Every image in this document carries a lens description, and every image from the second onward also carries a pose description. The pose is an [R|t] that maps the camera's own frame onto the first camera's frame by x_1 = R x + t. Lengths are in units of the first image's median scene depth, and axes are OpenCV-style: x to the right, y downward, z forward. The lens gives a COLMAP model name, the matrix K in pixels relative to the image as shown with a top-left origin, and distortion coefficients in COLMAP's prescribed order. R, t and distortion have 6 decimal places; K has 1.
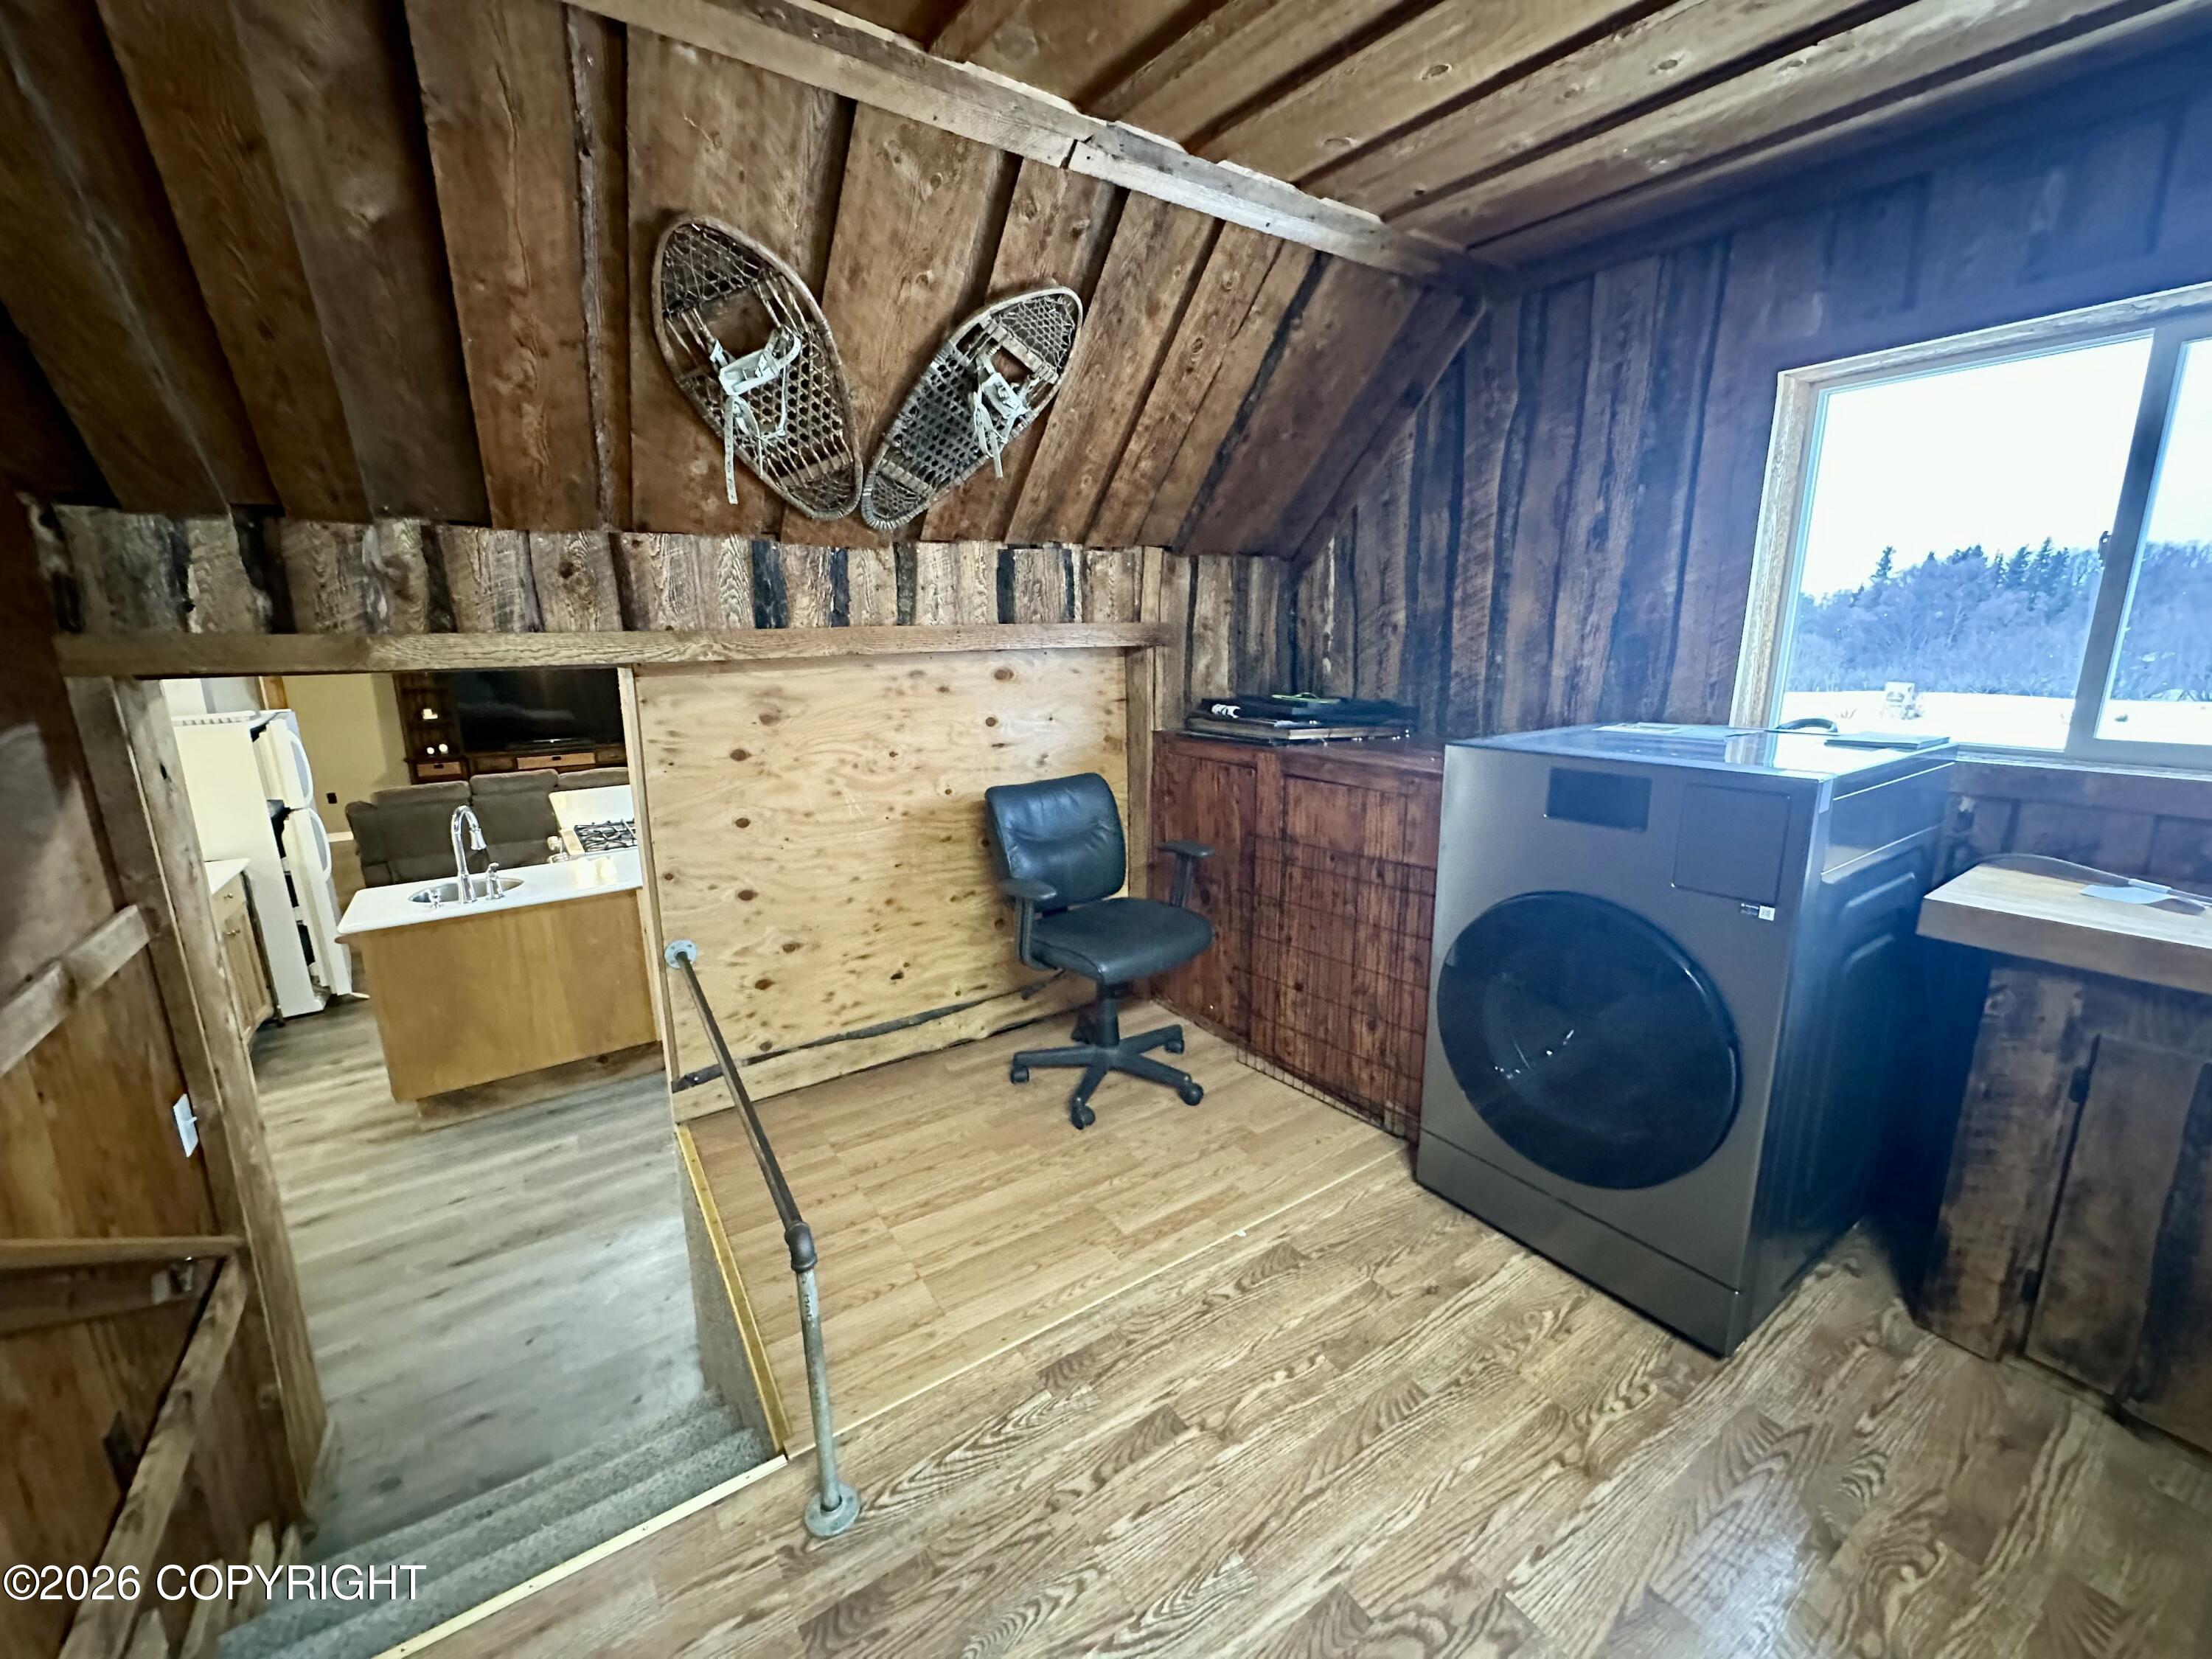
lens RADIAL K [[885.9, 0, 1104.6], [0, 885.9, 828.2], [0, 0, 1]] dist [-0.004009, -0.000008]
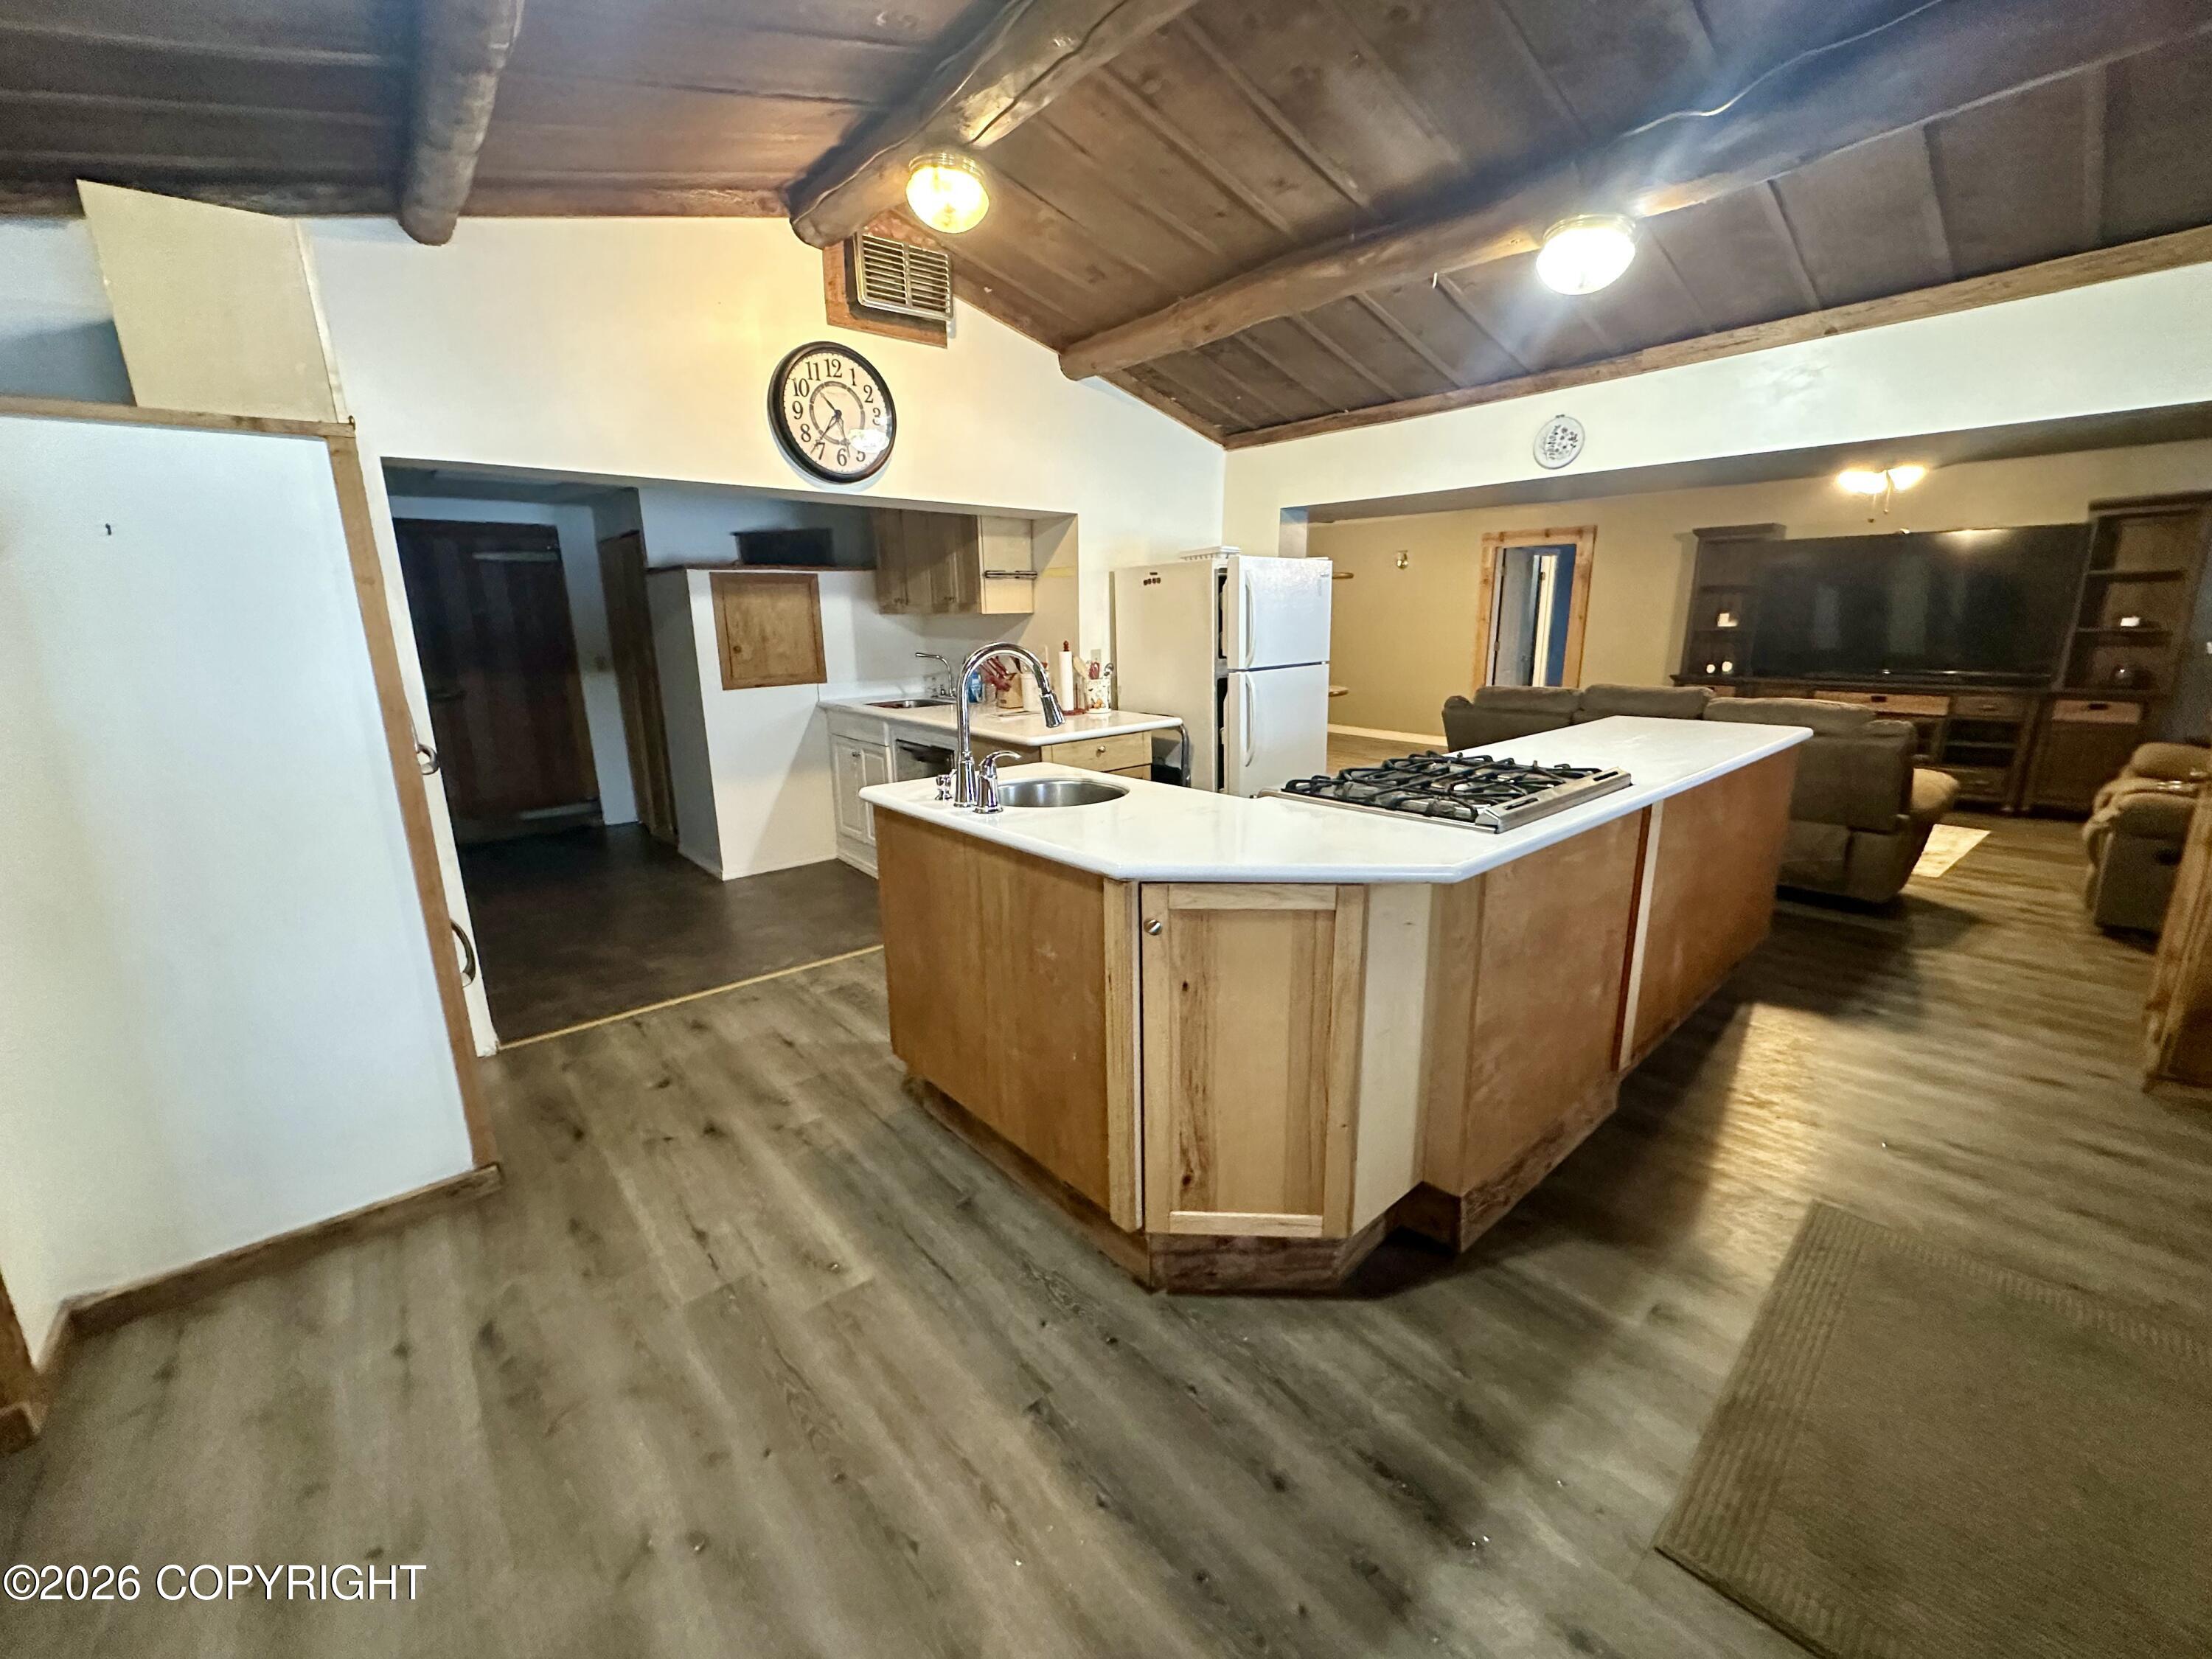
lens RADIAL K [[885.9, 0, 1104.6], [0, 885.9, 828.2], [0, 0, 1]] dist [-0.004009, -0.000008]
pose [[0.109729, 0.247206, -0.962730, -0.204331], [-0.202661, 0.953796, 0.221813, -0.073131], [0.973082, 0.170769, 0.154758, 1.451683]]
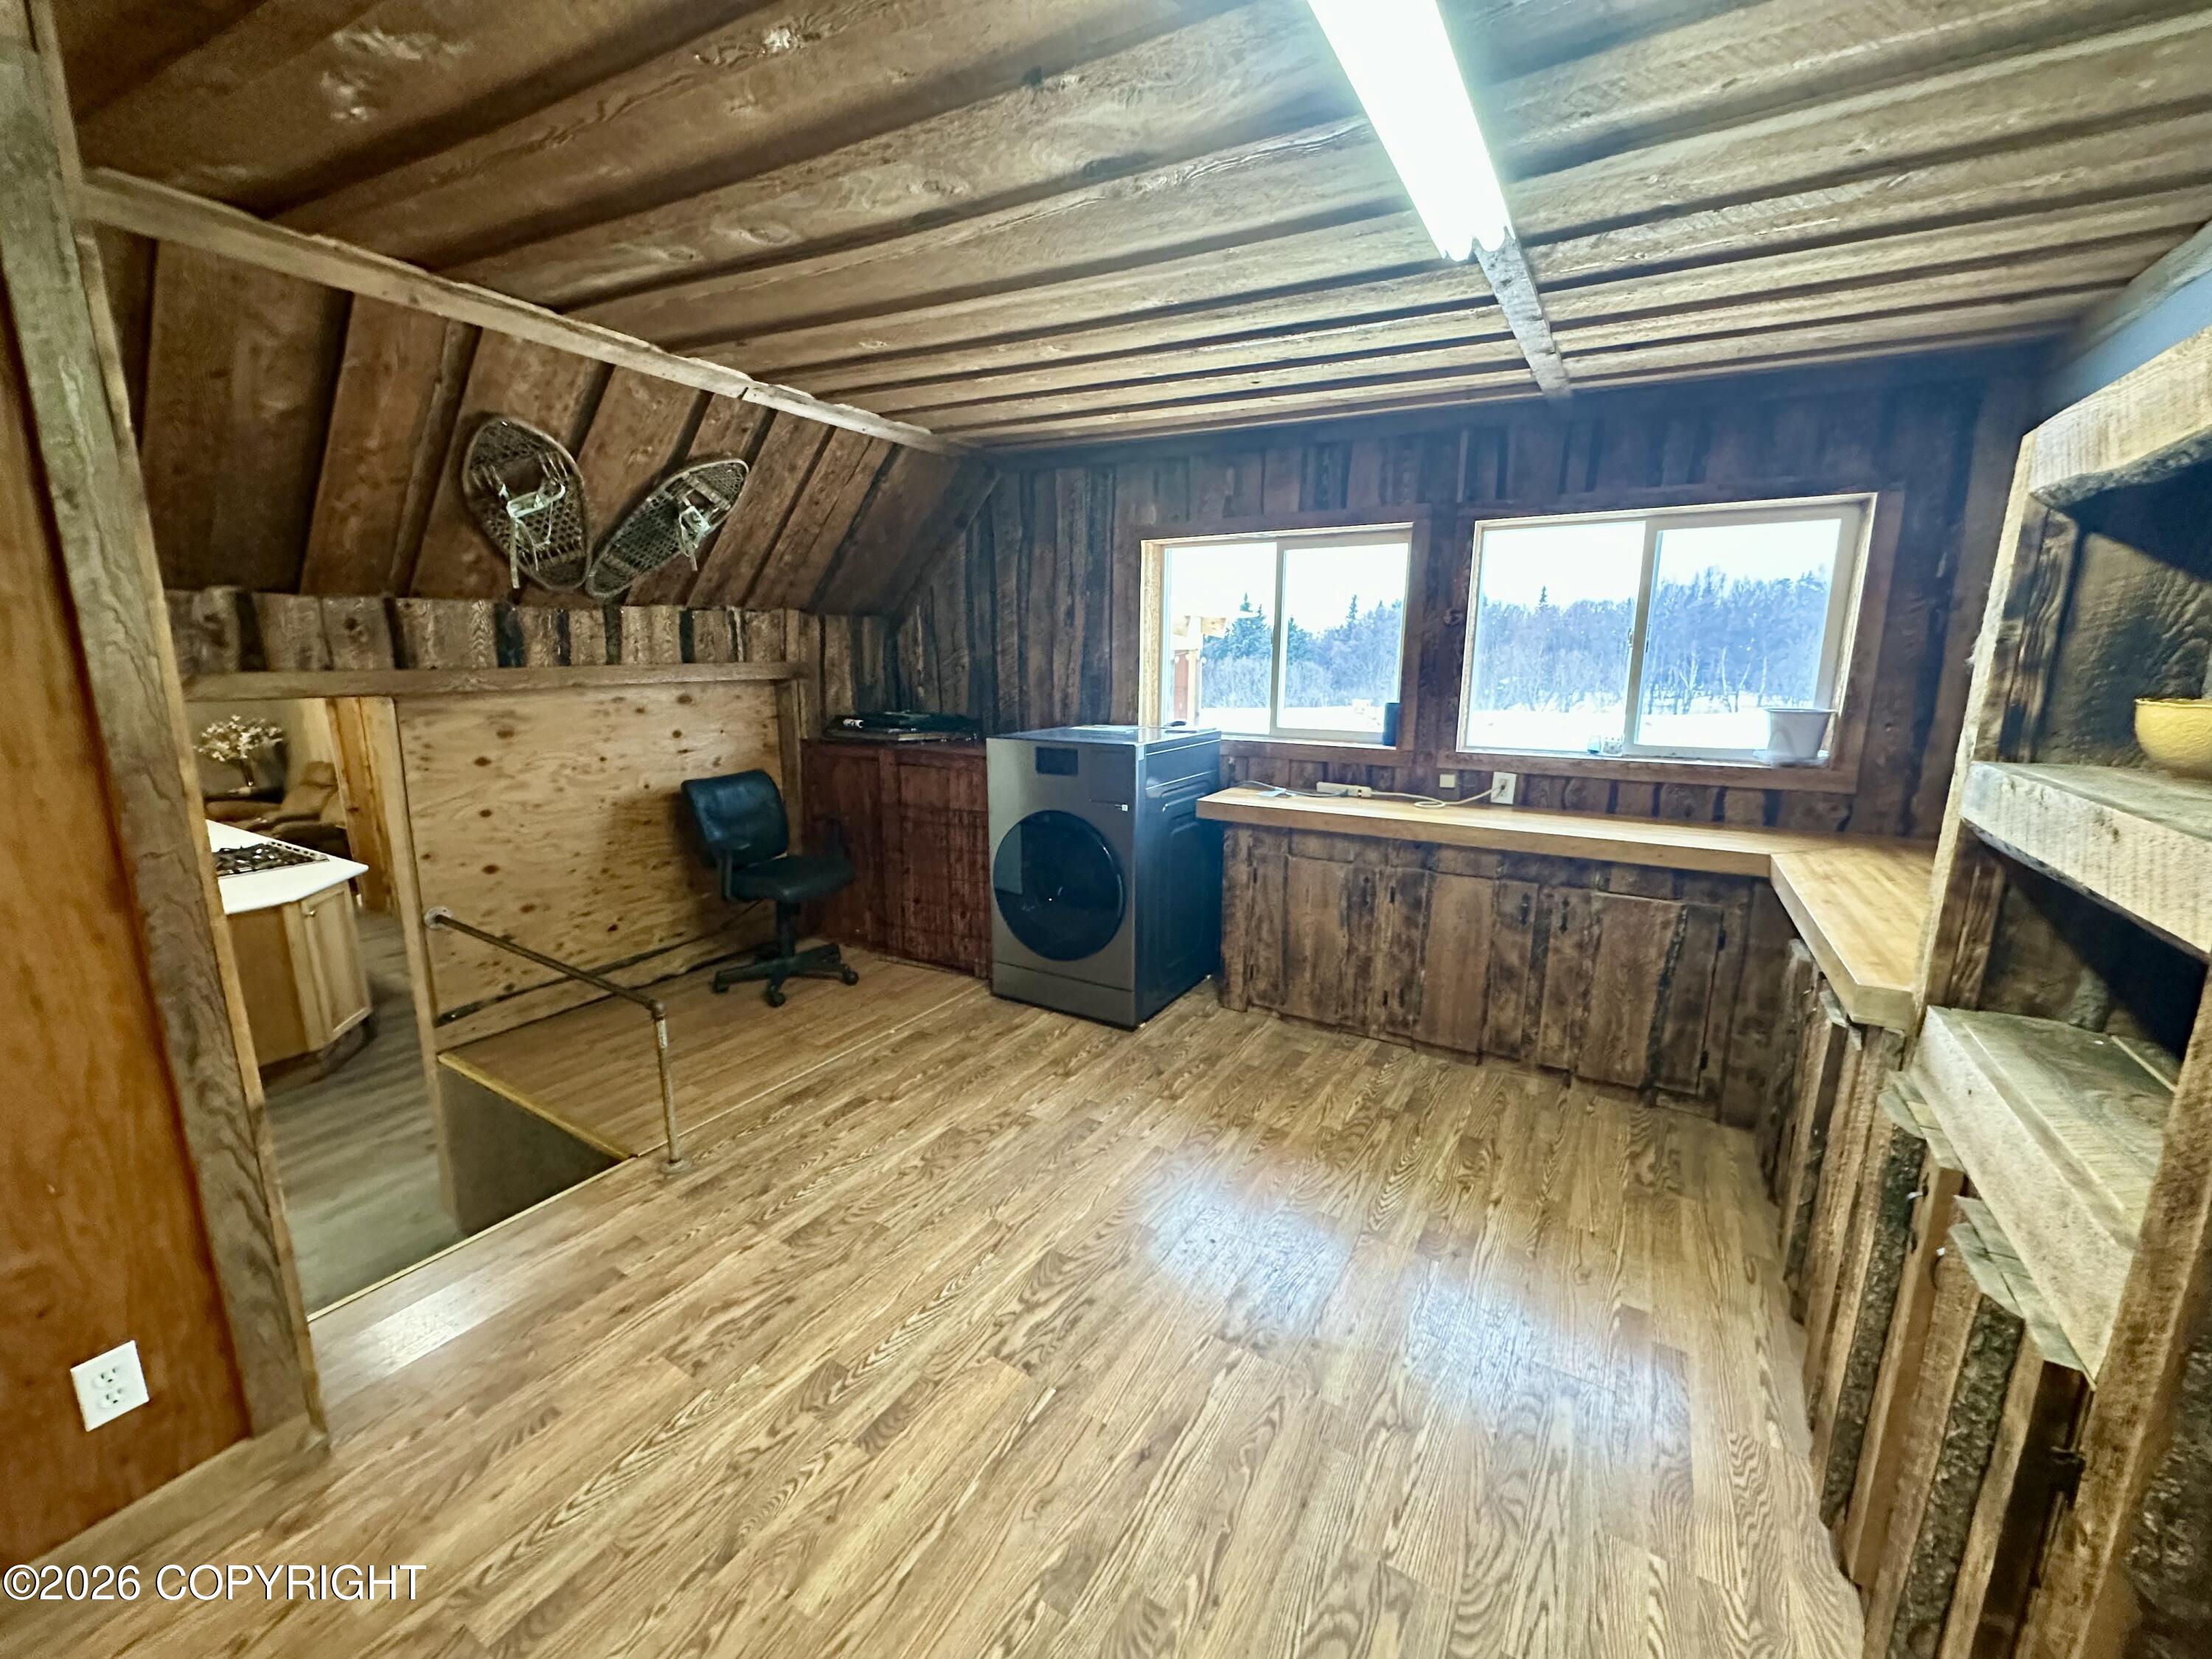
lens RADIAL K [[885.9, 0, 1104.6], [0, 885.9, 828.2], [0, 0, 1]] dist [-0.004009, -0.000008]
pose [[0.907142, -0.065710, 0.415663, -0.118341], [0.075083, 0.997158, -0.006225, 0.089624], [-0.414072, 0.036857, 0.909498, -0.550838]]
